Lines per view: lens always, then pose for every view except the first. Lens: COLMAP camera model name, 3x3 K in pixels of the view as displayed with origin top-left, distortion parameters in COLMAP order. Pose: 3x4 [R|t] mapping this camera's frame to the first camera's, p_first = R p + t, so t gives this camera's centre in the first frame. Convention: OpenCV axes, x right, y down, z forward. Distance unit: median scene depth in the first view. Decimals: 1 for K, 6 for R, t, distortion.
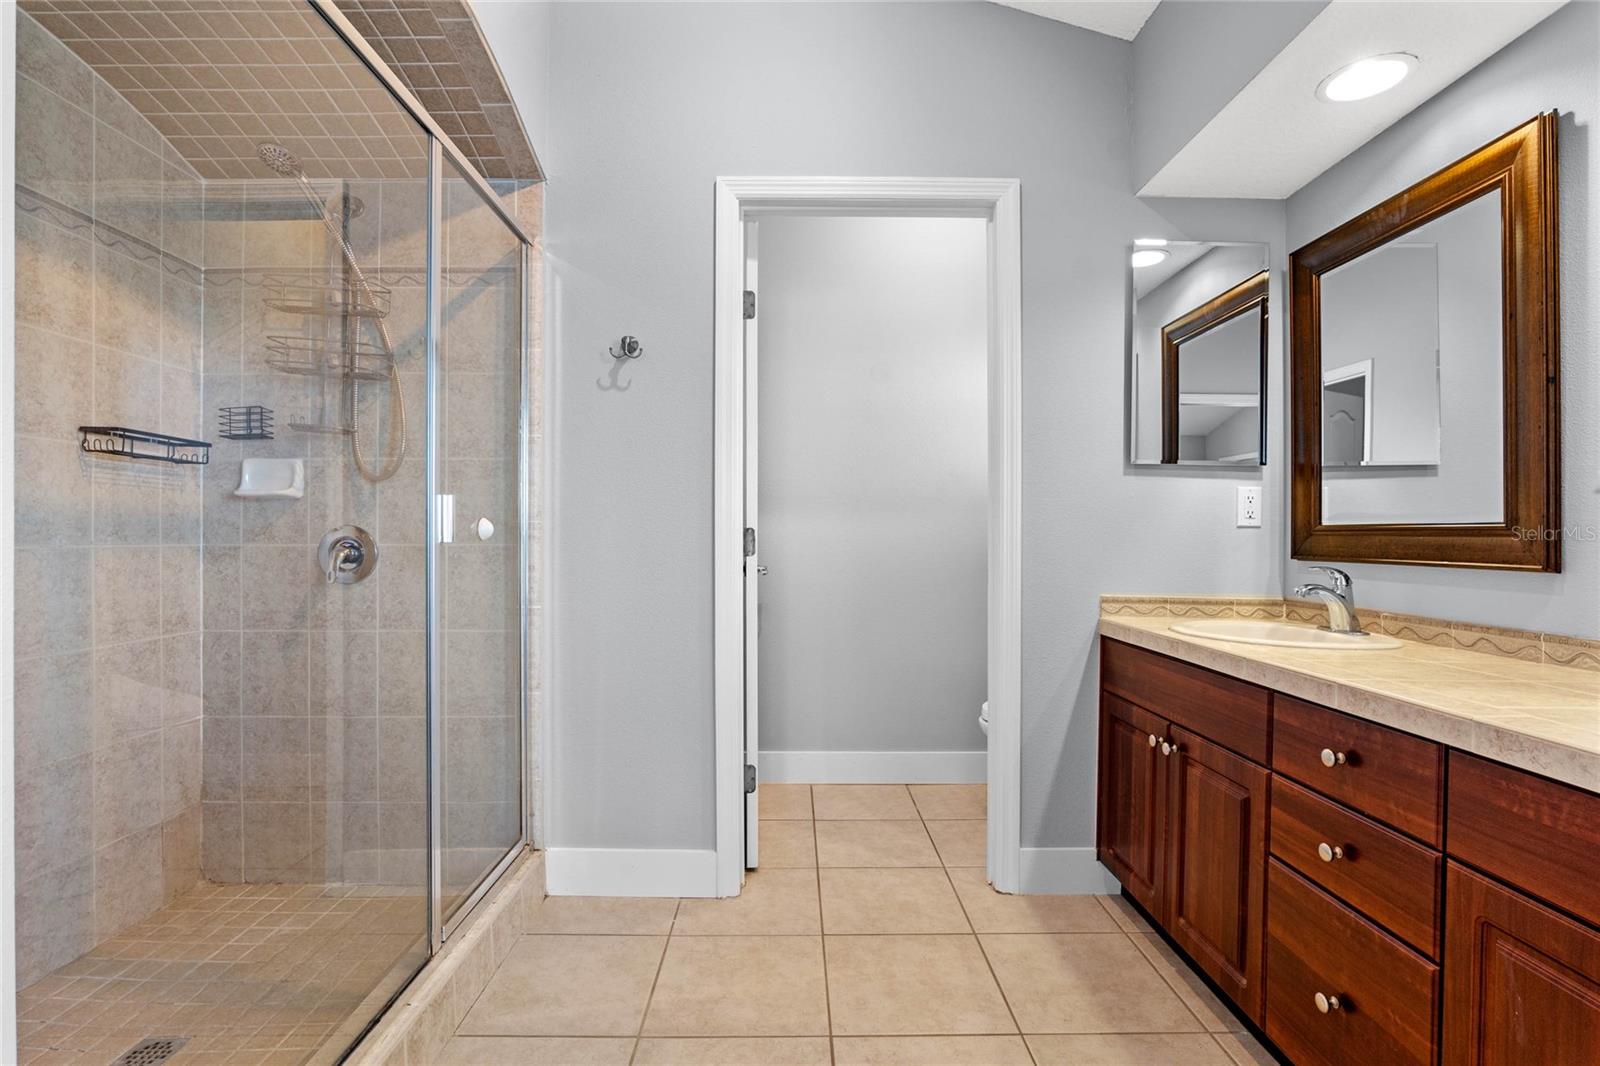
lens RADIAL K [[743.5, 0, 803.2], [0, 743.5, 536.7], [0, 0, 1]] dist [-0.024544, 0.006820]
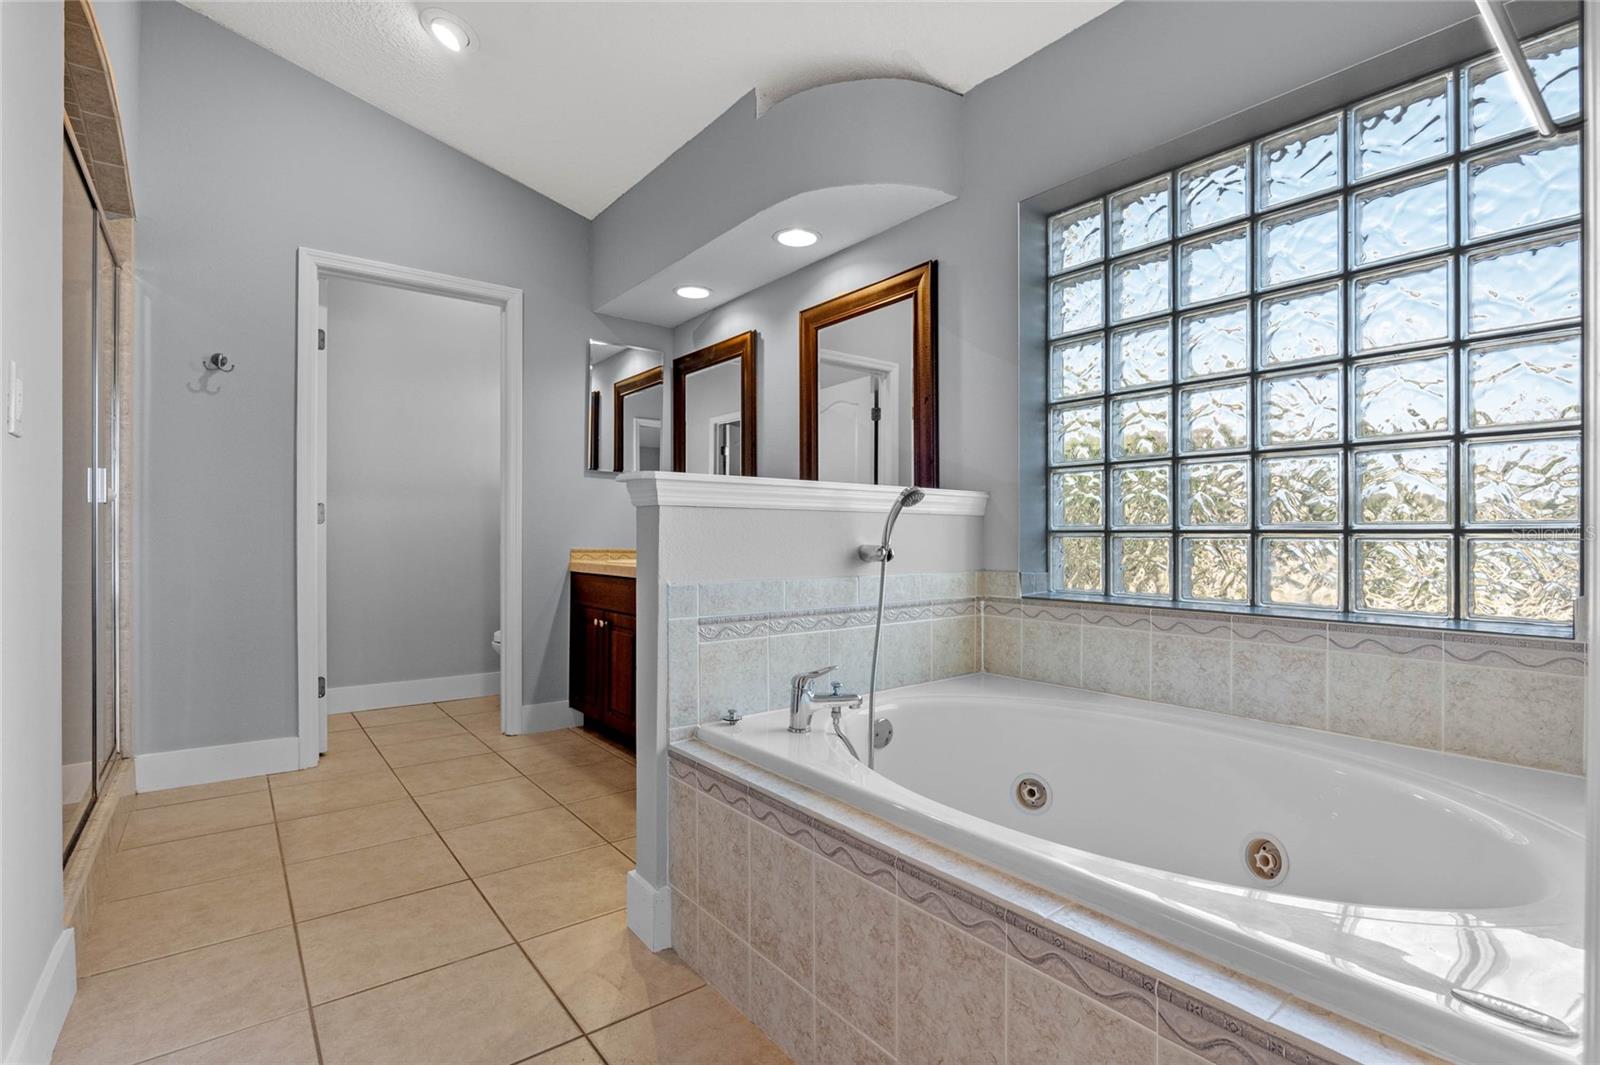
lens RADIAL K [[743.5, 0, 794.3], [0, 743.5, 533.3], [0, 0, 1]] dist [-0.024544, 0.006820]
pose [[0.801949, -0.000026, 0.597392, -0.196162], [0.000003, 1.000000, 0.000040, 0.047630], [-0.597392, -0.000030, 0.801949, -0.651826]]
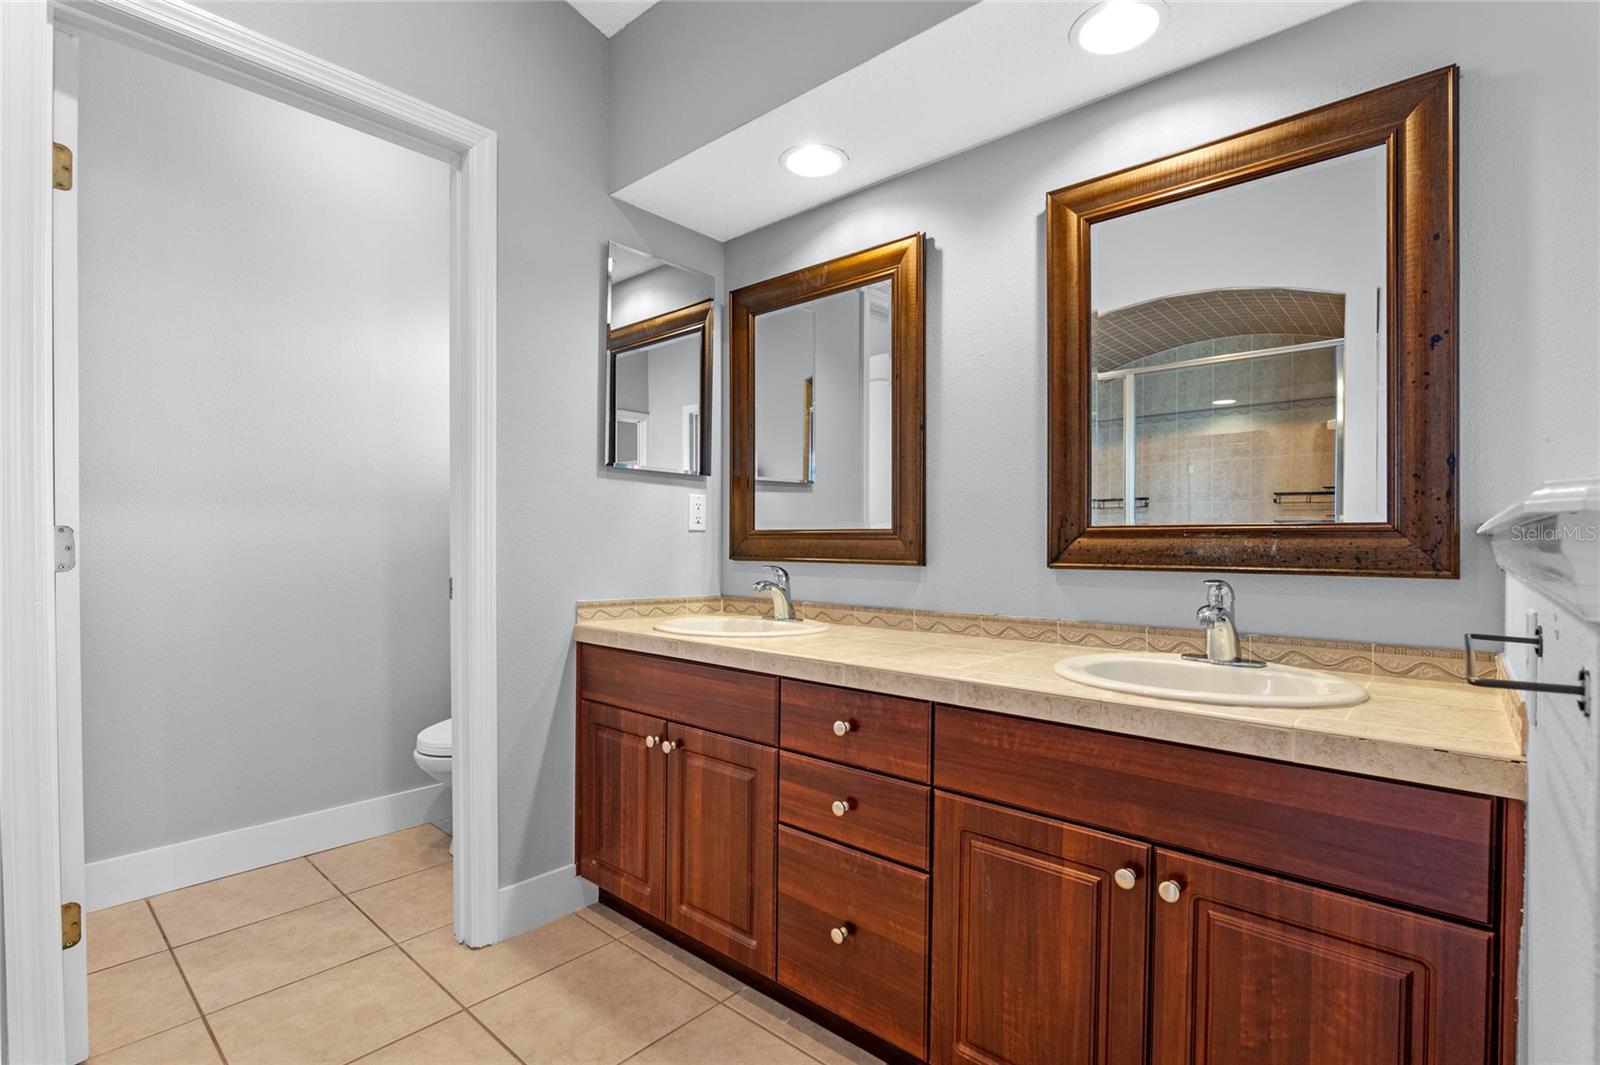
lens RADIAL K [[743.5, 0, 797.2], [0, 743.5, 548.3], [0, 0, 1]] dist [-0.024544, 0.006820]
pose [[0.675423, -0.009308, 0.737372, -0.116491], [-0.000126, 0.999919, 0.012737, -0.001431], [-0.737431, -0.008696, 0.675367, 0.141337]]
